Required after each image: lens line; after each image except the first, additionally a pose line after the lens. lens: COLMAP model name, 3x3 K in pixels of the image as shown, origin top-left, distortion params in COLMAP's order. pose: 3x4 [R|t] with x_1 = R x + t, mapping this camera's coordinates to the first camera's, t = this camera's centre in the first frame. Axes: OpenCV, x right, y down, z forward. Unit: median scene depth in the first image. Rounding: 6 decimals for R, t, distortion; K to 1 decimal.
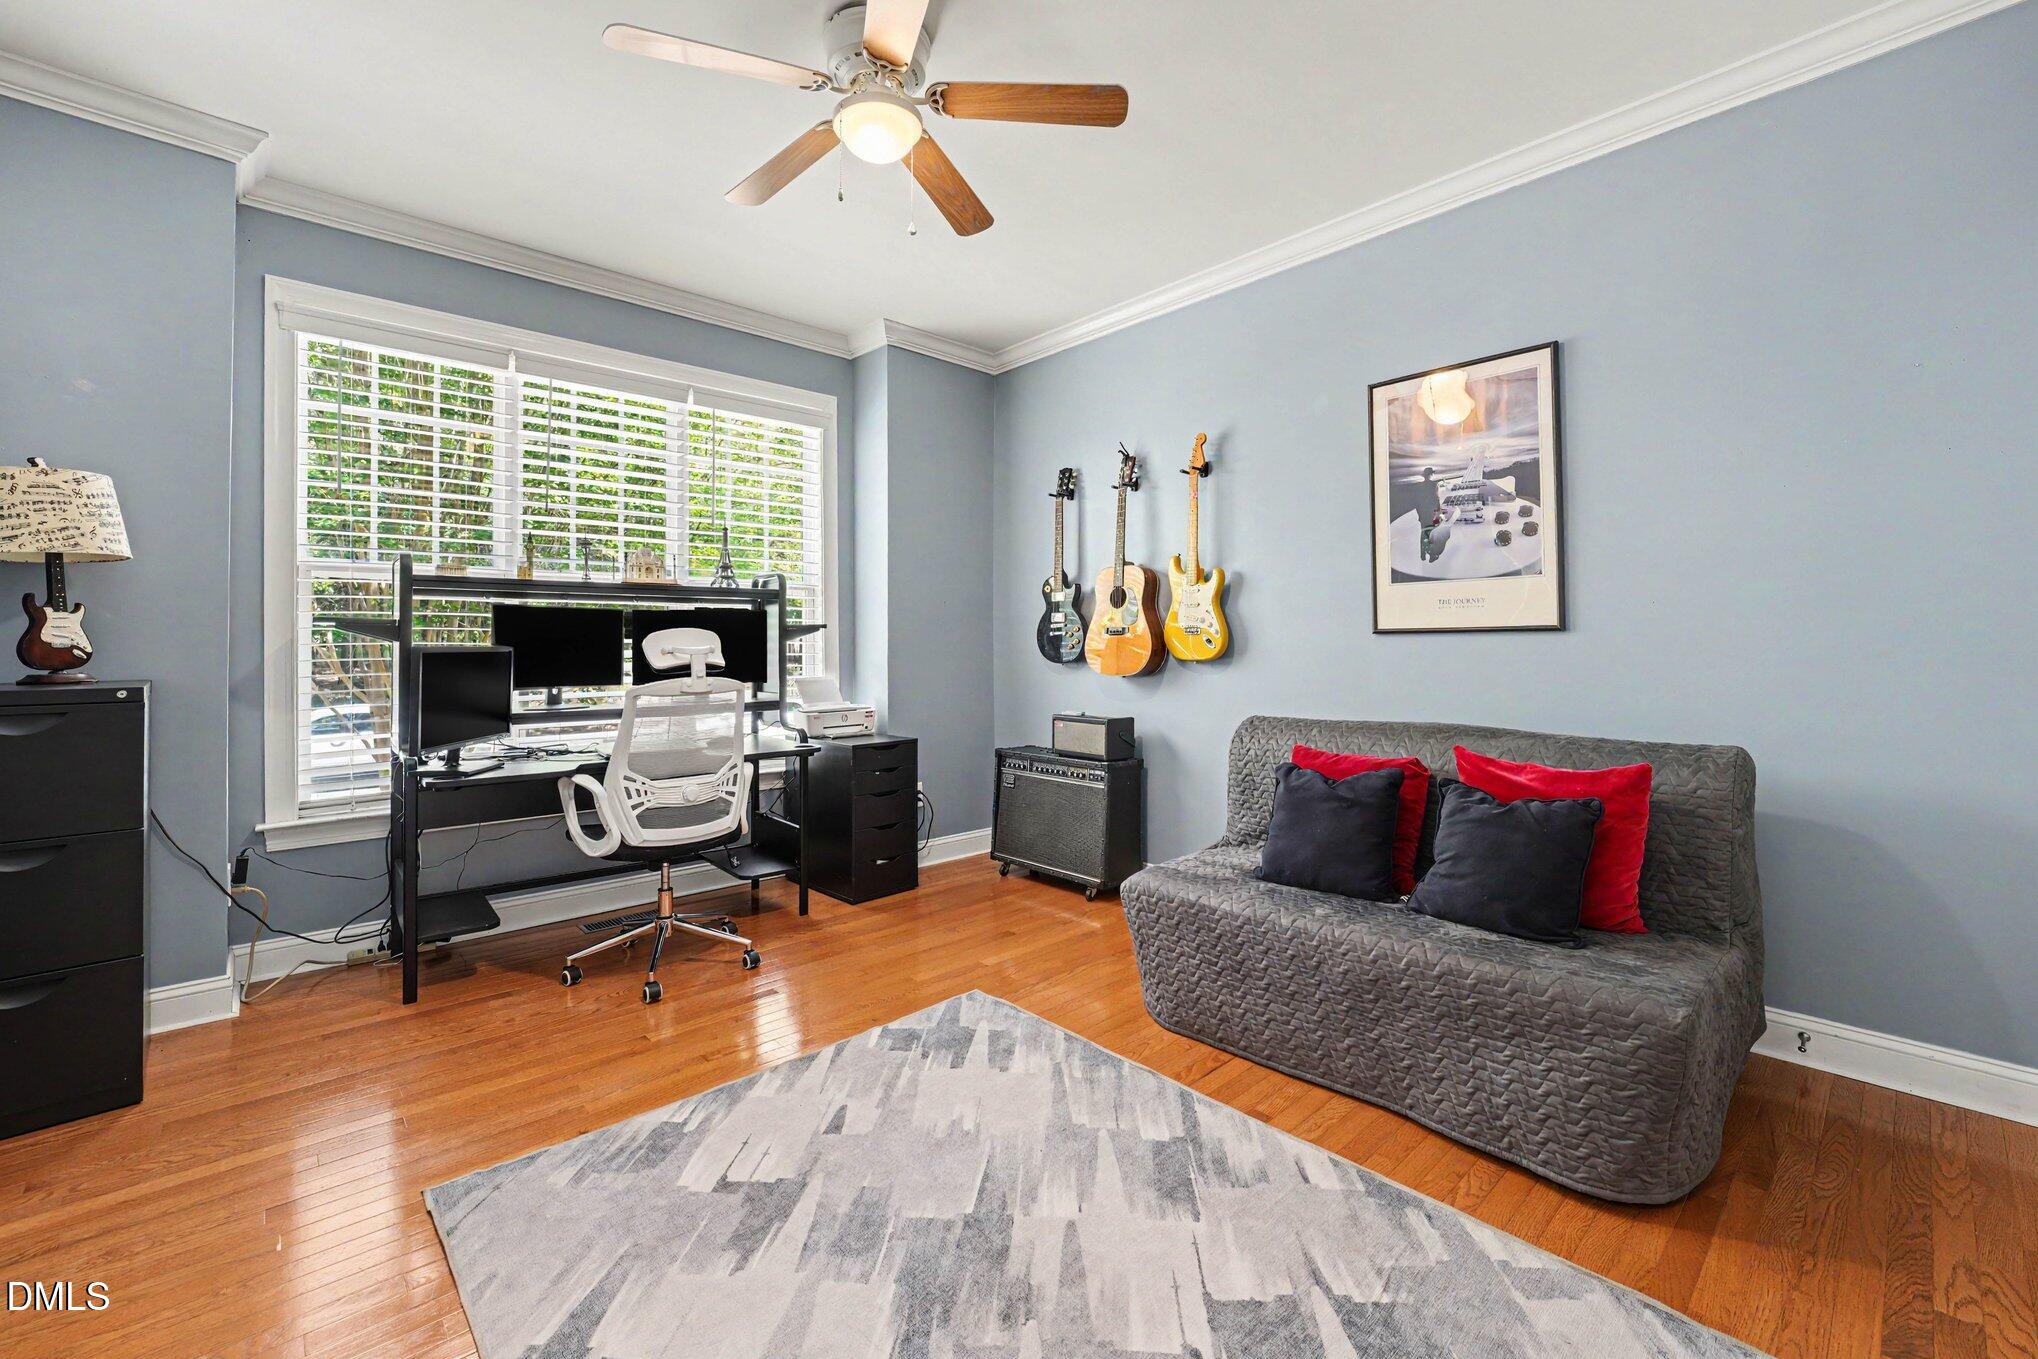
lens RADIAL K [[870.1, 0, 1024.1], [0, 870.1, 636.7], [0, 0, 1]] dist [-0.011061, -0.000025]
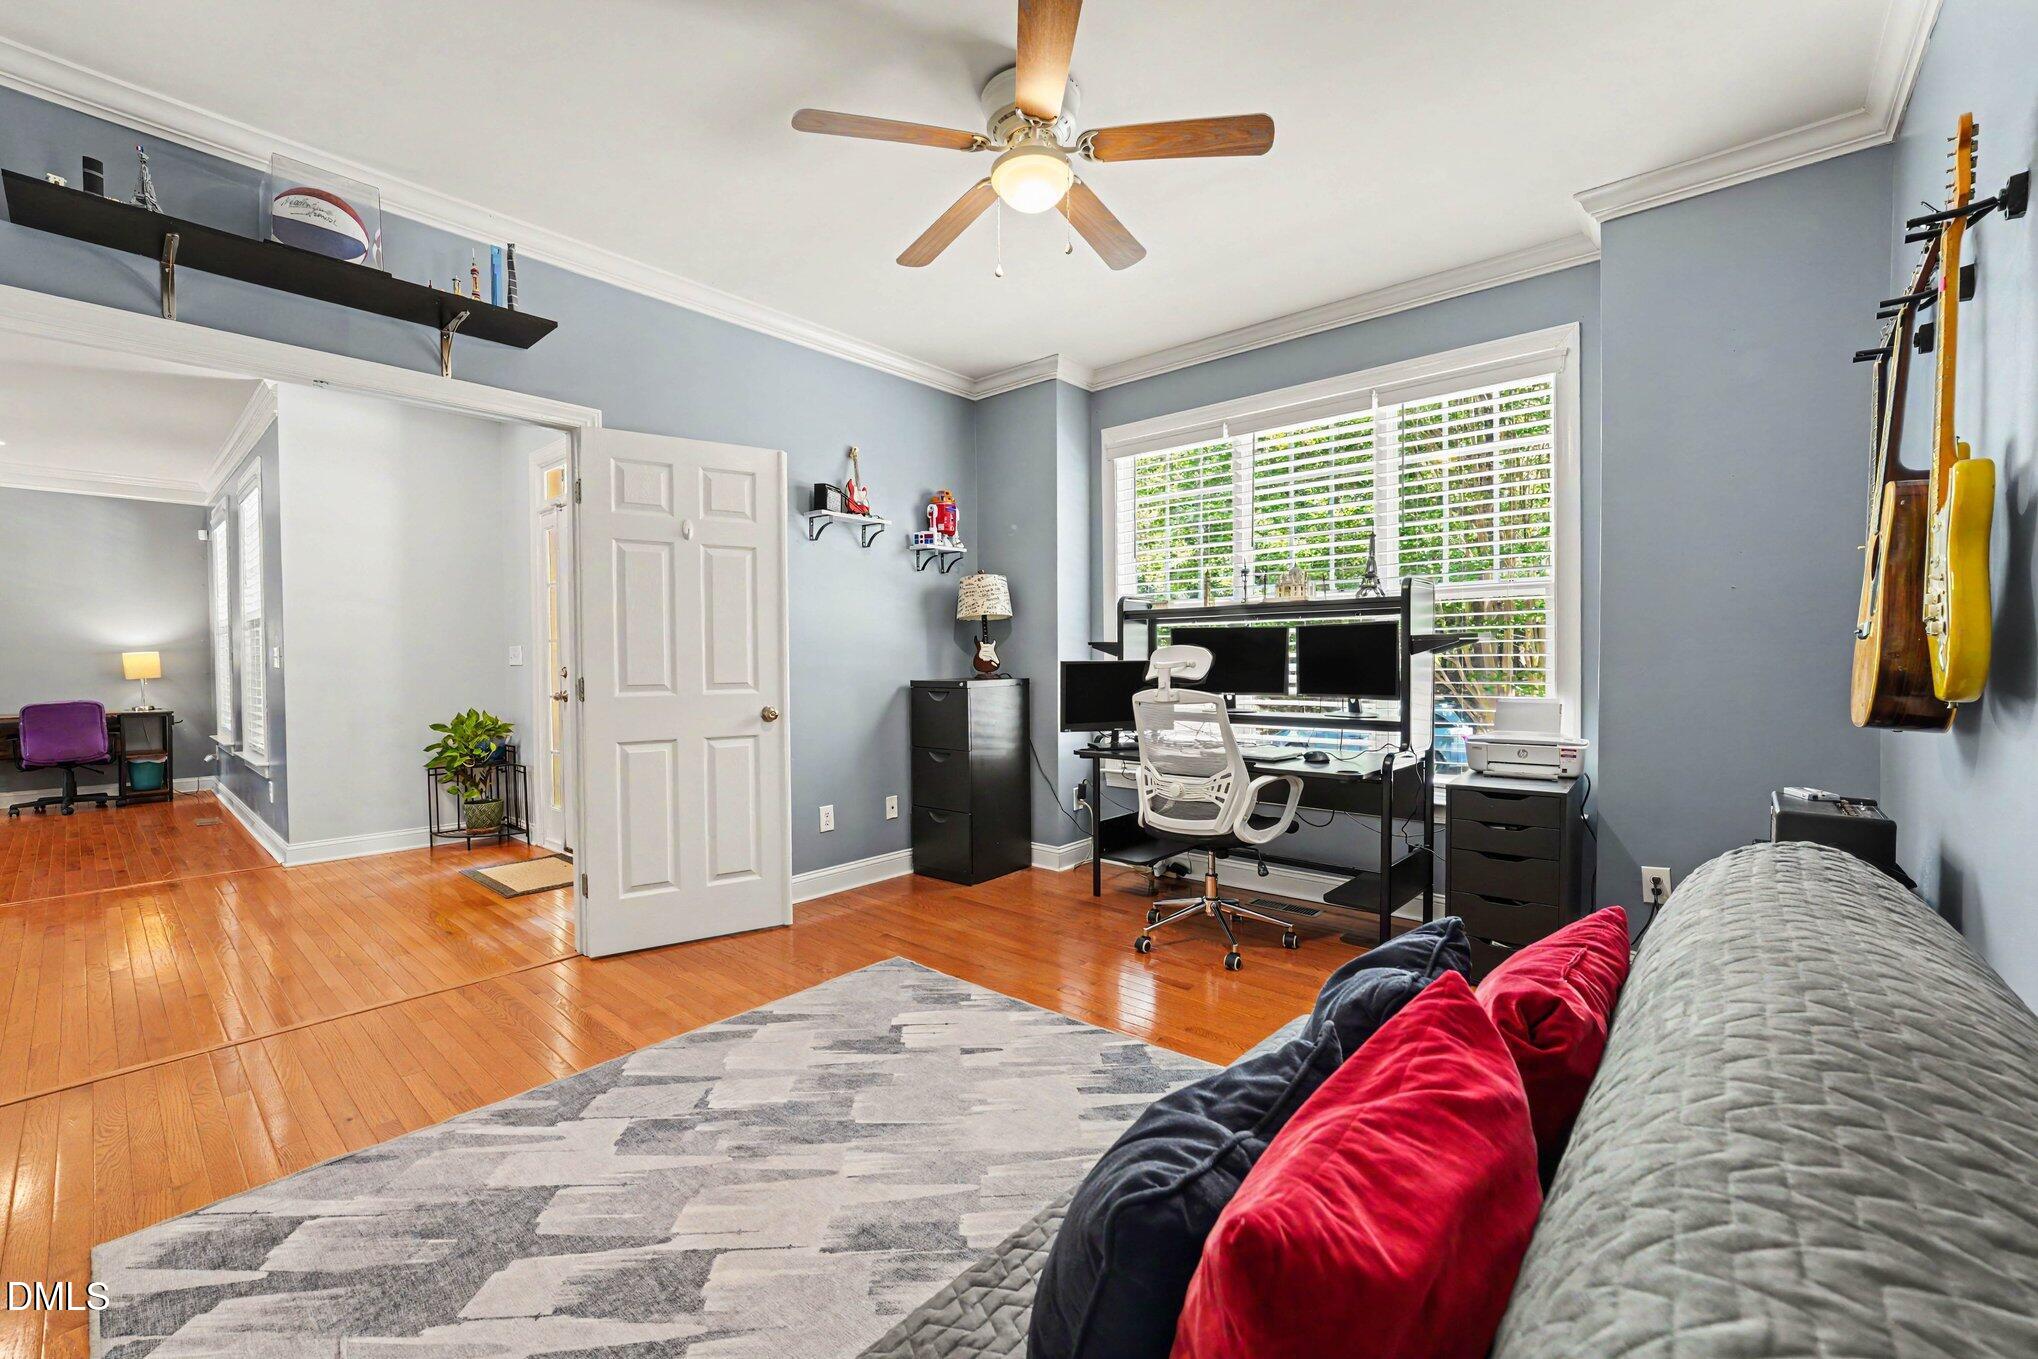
lens RADIAL K [[848.4, 0, 1019.0], [0, 848.4, 679.5], [0, 0, 1]] dist [-0.001879, -0.000240]
pose [[0.086460, 0.027631, -0.995872, 0.829980], [0.016507, 0.999438, 0.029163, -0.001347], [0.996119, -0.018960, 0.085956, 0.820333]]
